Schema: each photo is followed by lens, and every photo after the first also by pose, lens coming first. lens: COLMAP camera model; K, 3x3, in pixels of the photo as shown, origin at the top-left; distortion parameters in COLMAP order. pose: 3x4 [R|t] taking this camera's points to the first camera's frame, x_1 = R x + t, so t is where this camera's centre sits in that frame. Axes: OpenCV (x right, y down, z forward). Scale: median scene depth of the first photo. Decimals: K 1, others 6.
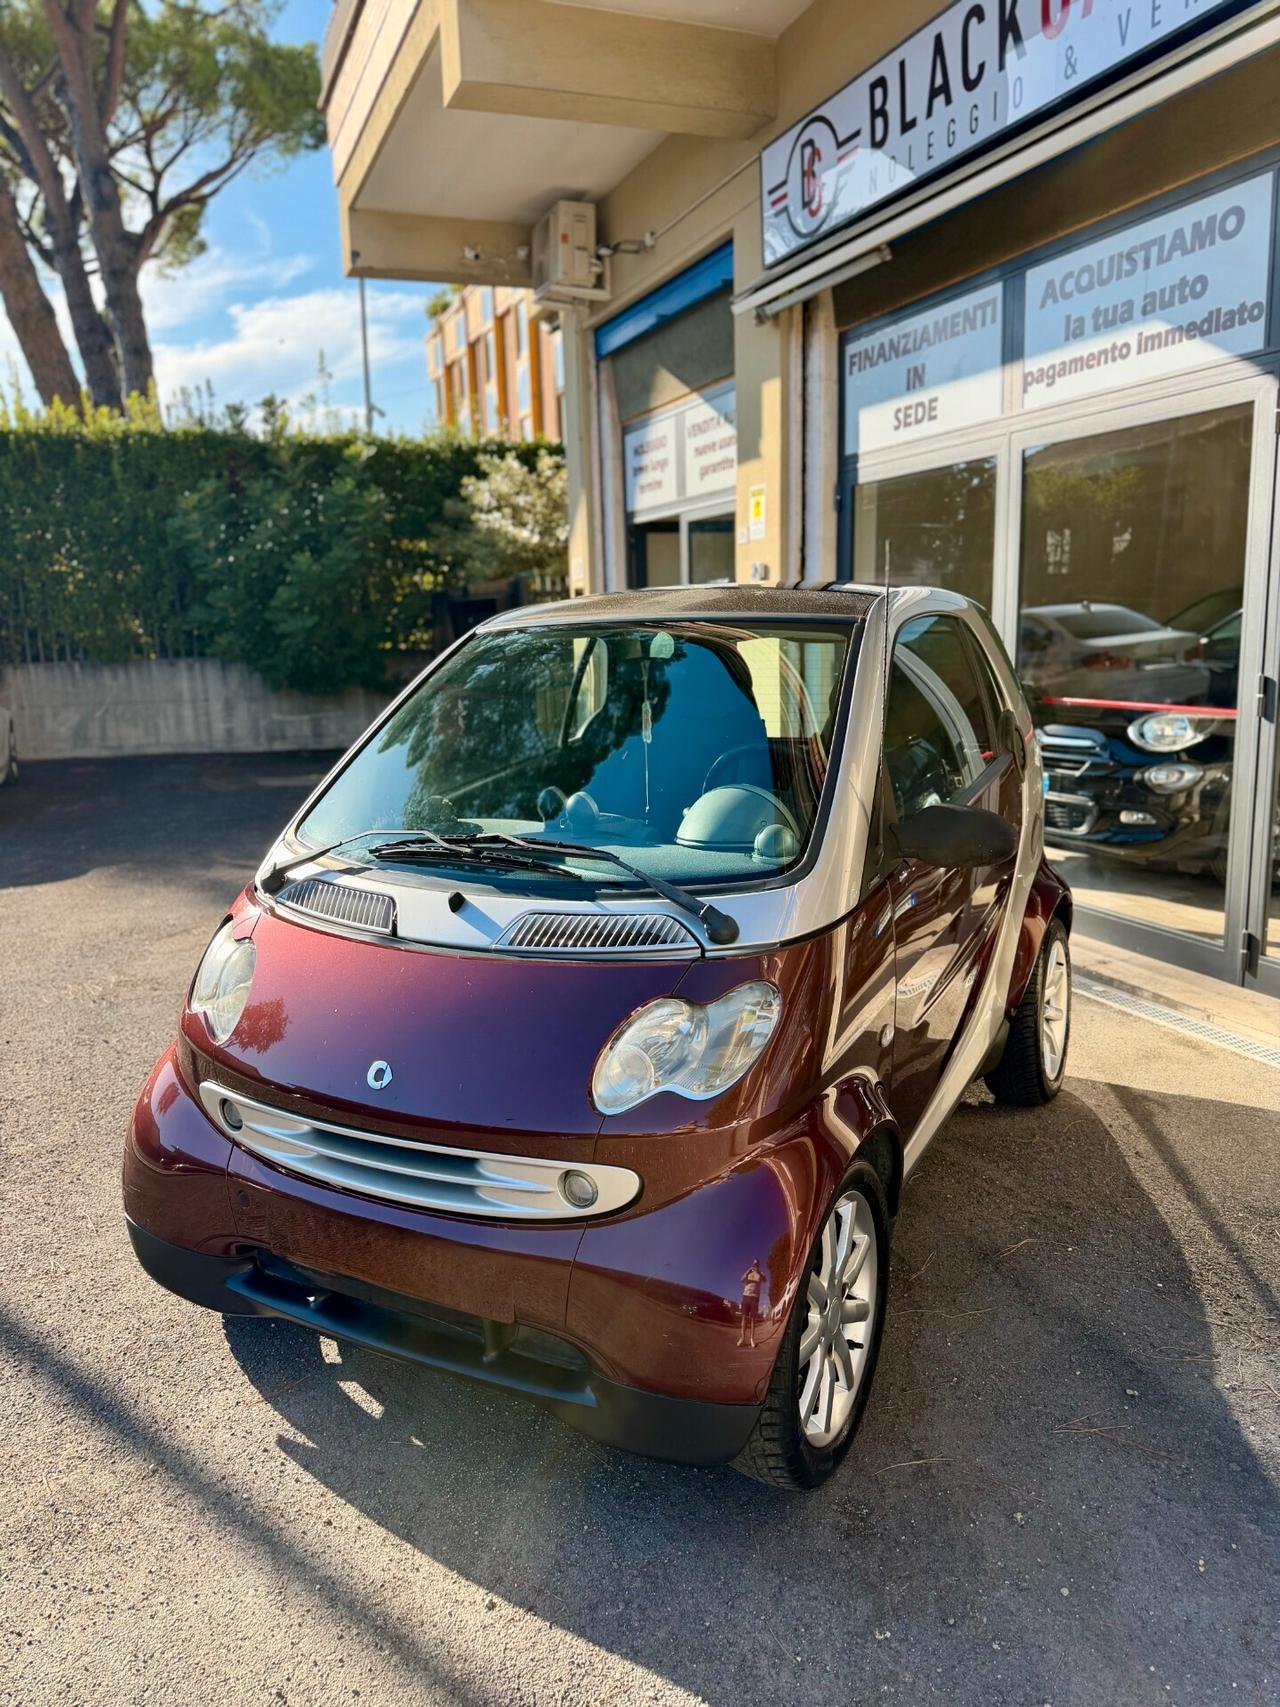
lens RADIAL K [[1206.3, 0, 627.1], [0, 1206.3, 861.7], [0, 0, 1]] dist [0.008217, -0.016090]
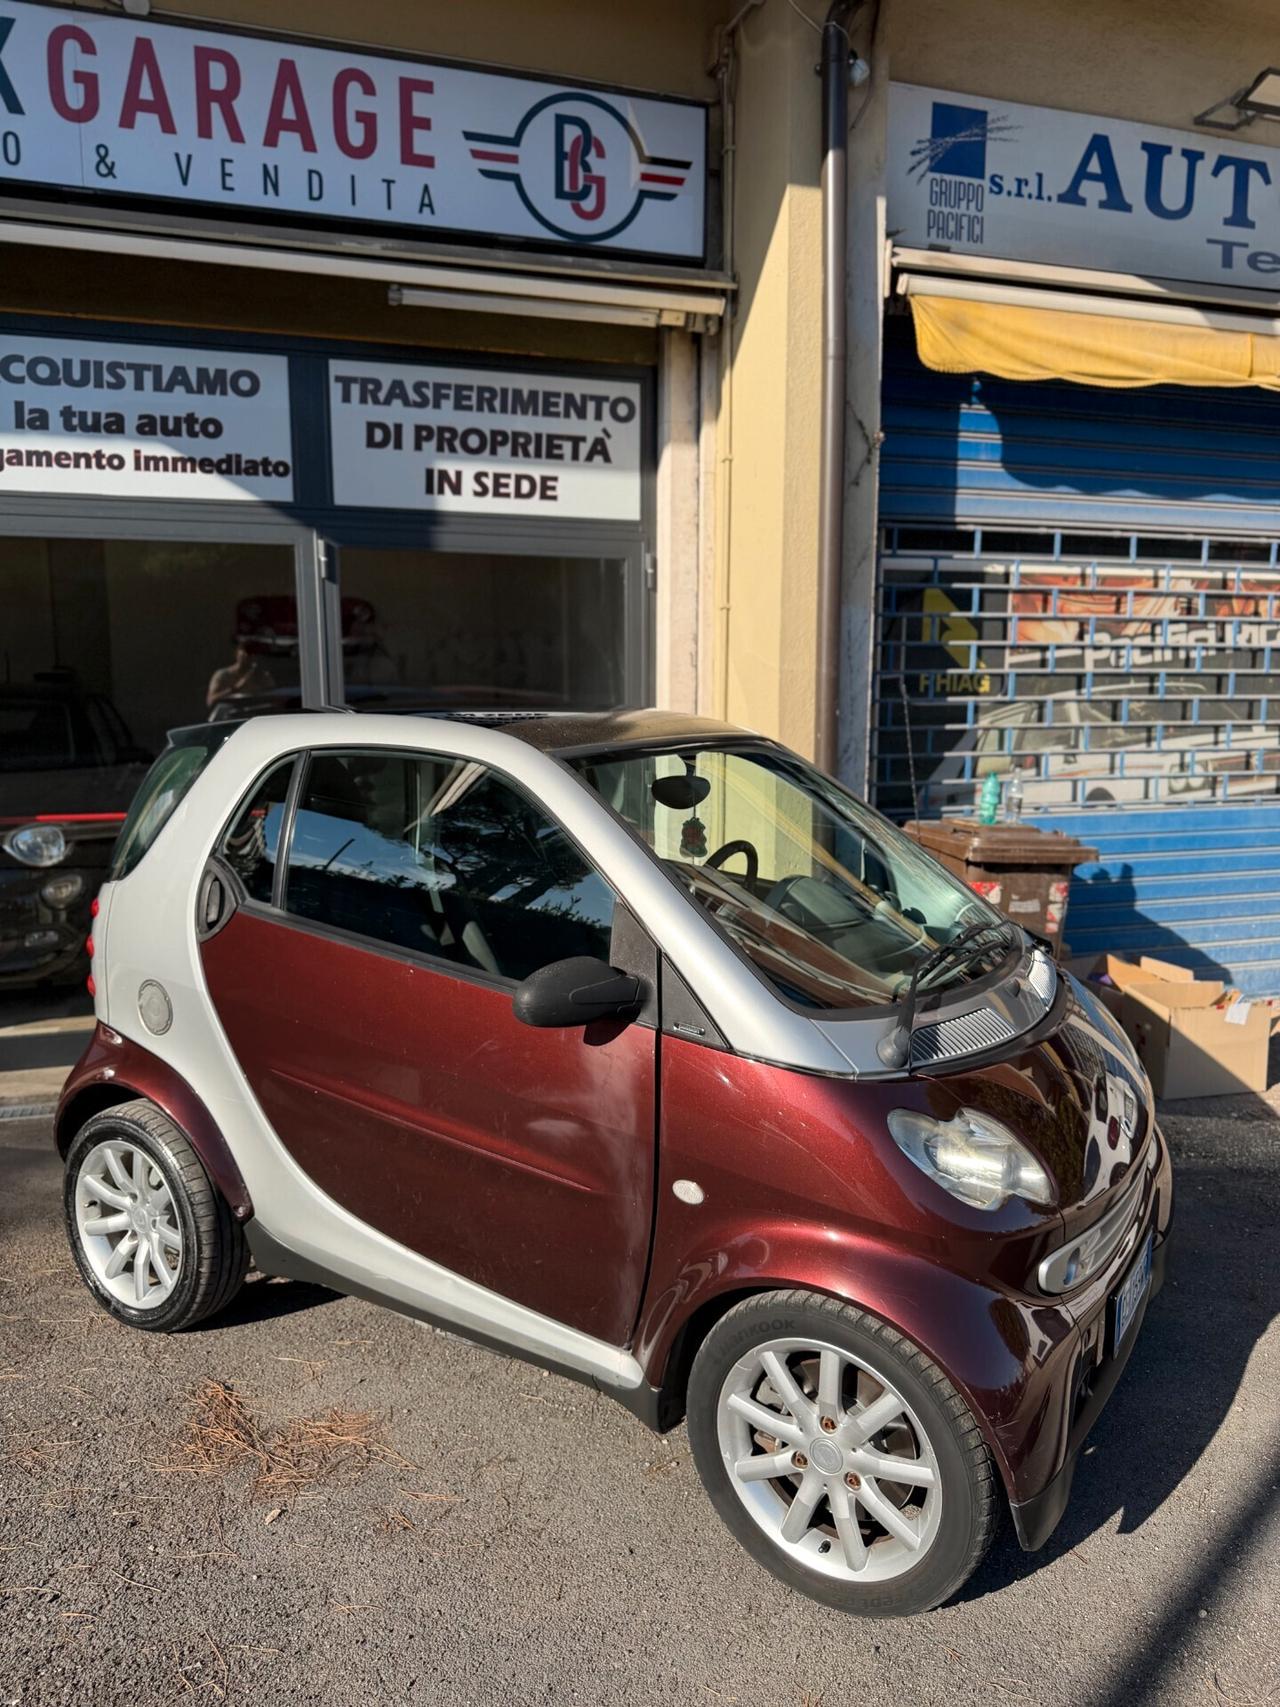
lens RADIAL K [[1198.8, 0, 639.0], [0, 1198.8, 868.4], [0, 0, 1]] dist [0.028438, -0.046849]
pose [[0.070580, -0.121115, 0.990126, -0.601740], [0.191885, 0.975712, 0.105674, -0.124952], [-0.978876, 0.182532, 0.092106, 0.574495]]
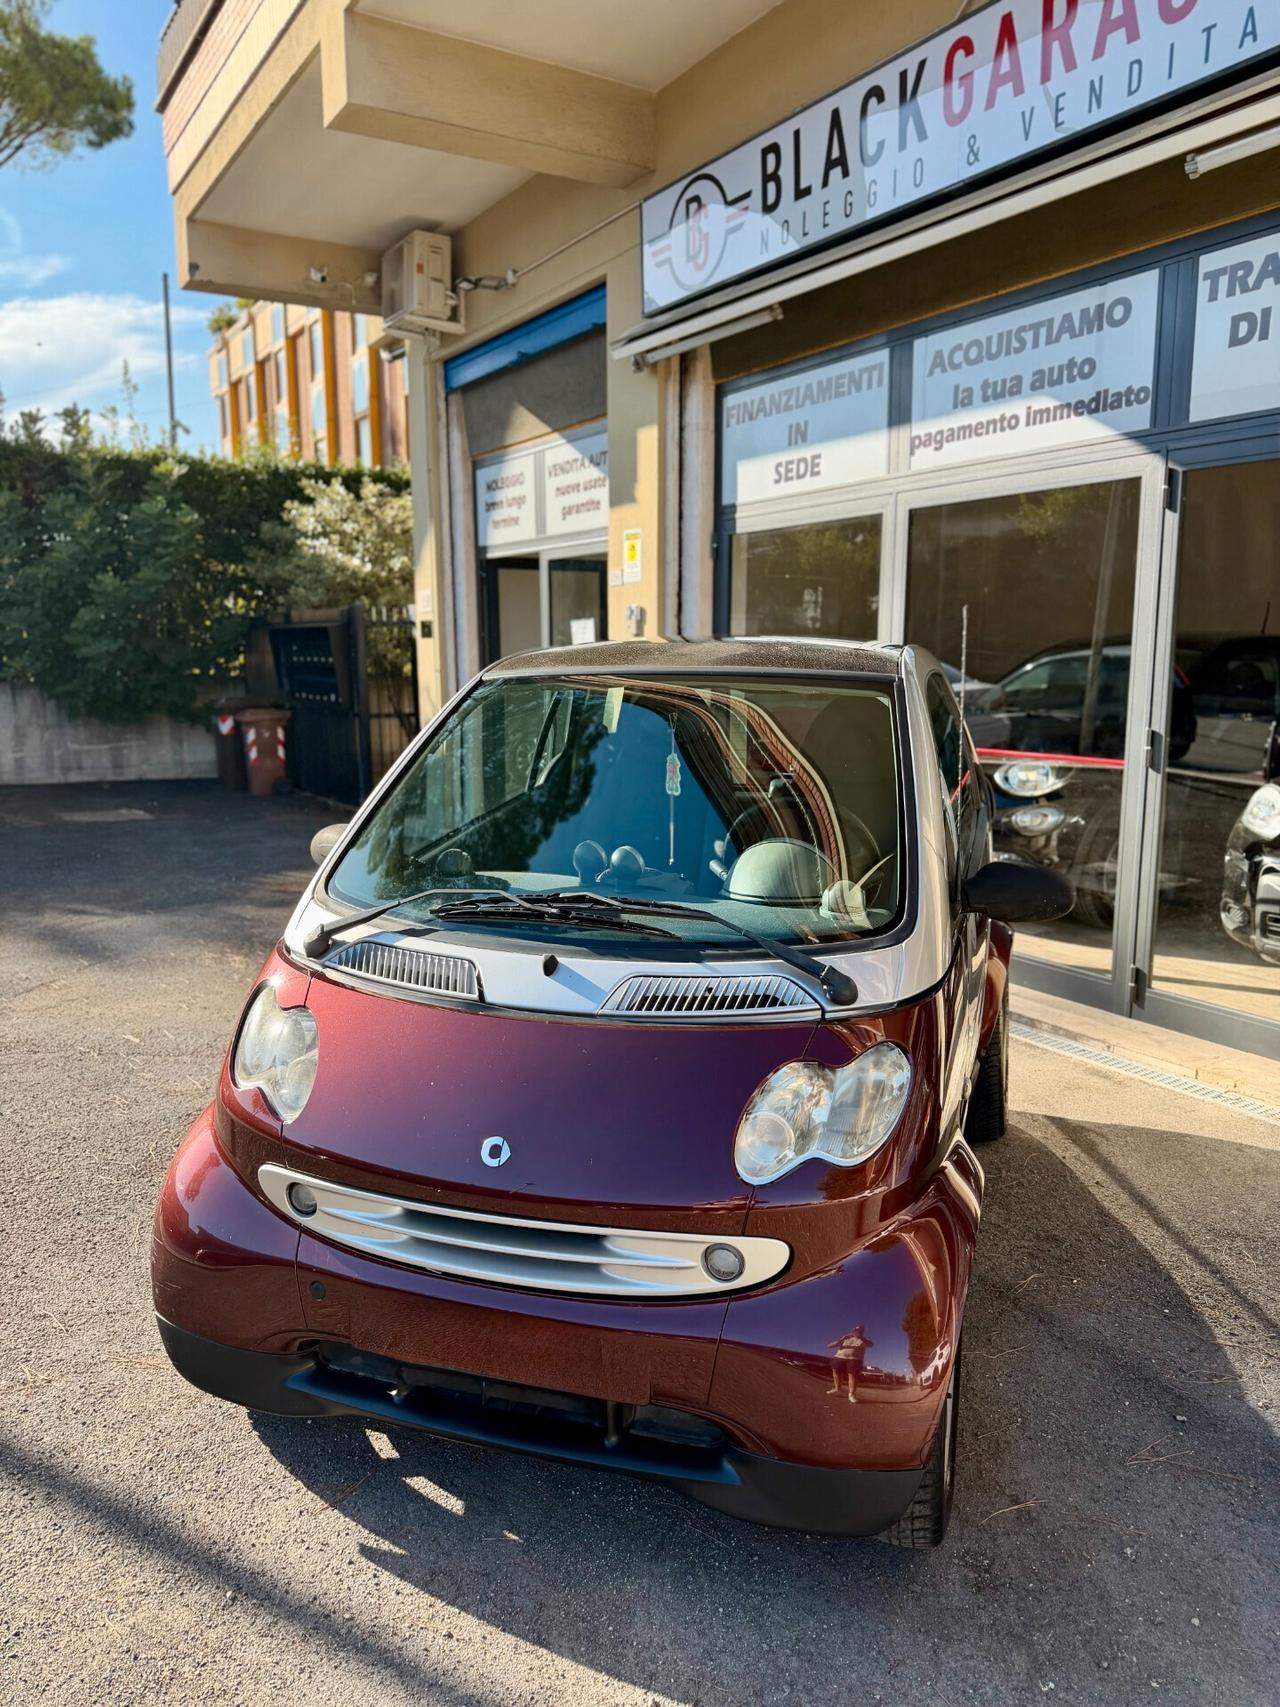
lens RADIAL K [[1206.3, 0, 629.1], [0, 1206.3, 871.1], [0, 0, 1]] dist [0.008217, -0.016090]
pose [[0.984170, -0.005236, 0.177151, -0.117641], [0.008465, 0.999811, -0.017474, -0.011693], [-0.177026, 0.018697, 0.984029, 0.019093]]
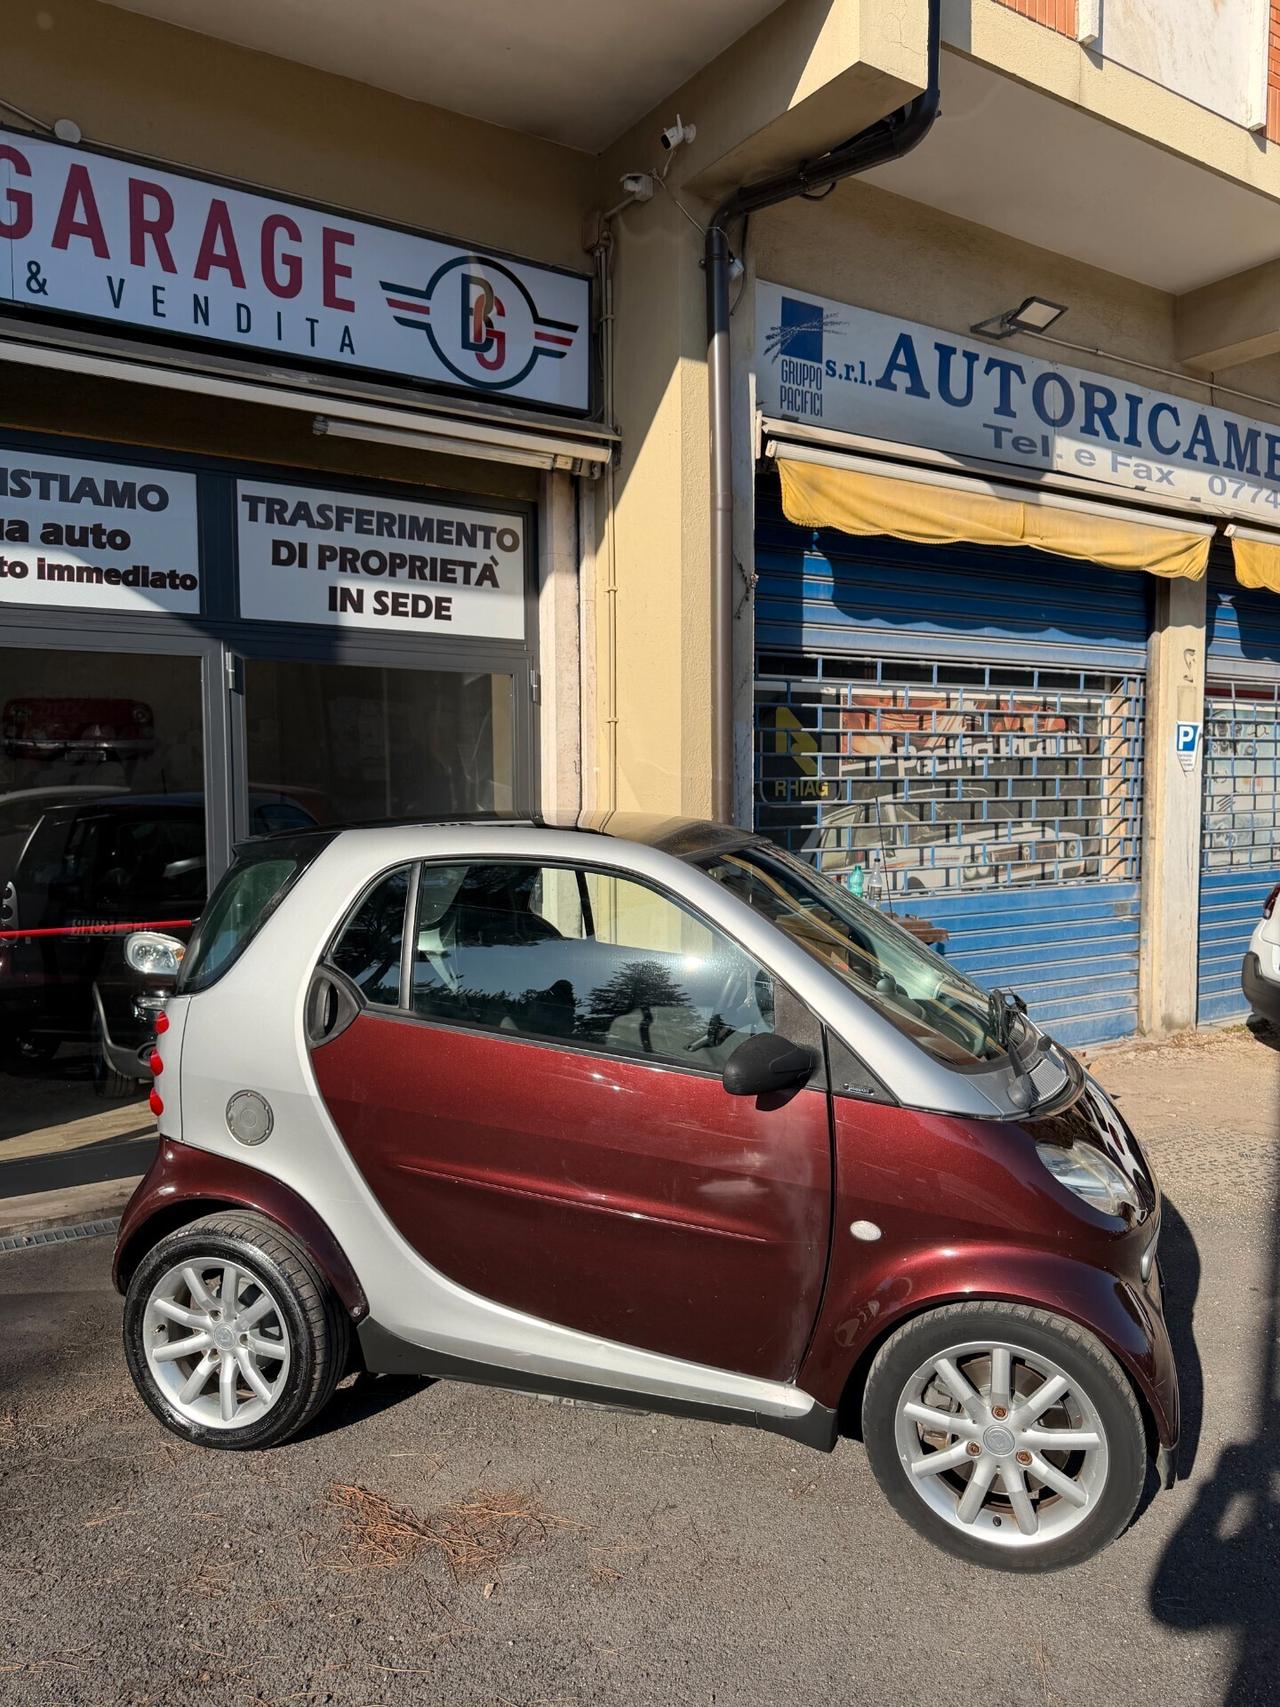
lens RADIAL K [[1198.8, 0, 636.7], [0, 1198.8, 870.6], [0, 0, 1]] dist [0.028438, -0.046849]
pose [[-0.191675, -0.040778, 0.980611, -0.663348], [0.200960, 0.976337, 0.079881, -0.173288], [-0.960664, 0.212375, -0.178945, 0.782159]]
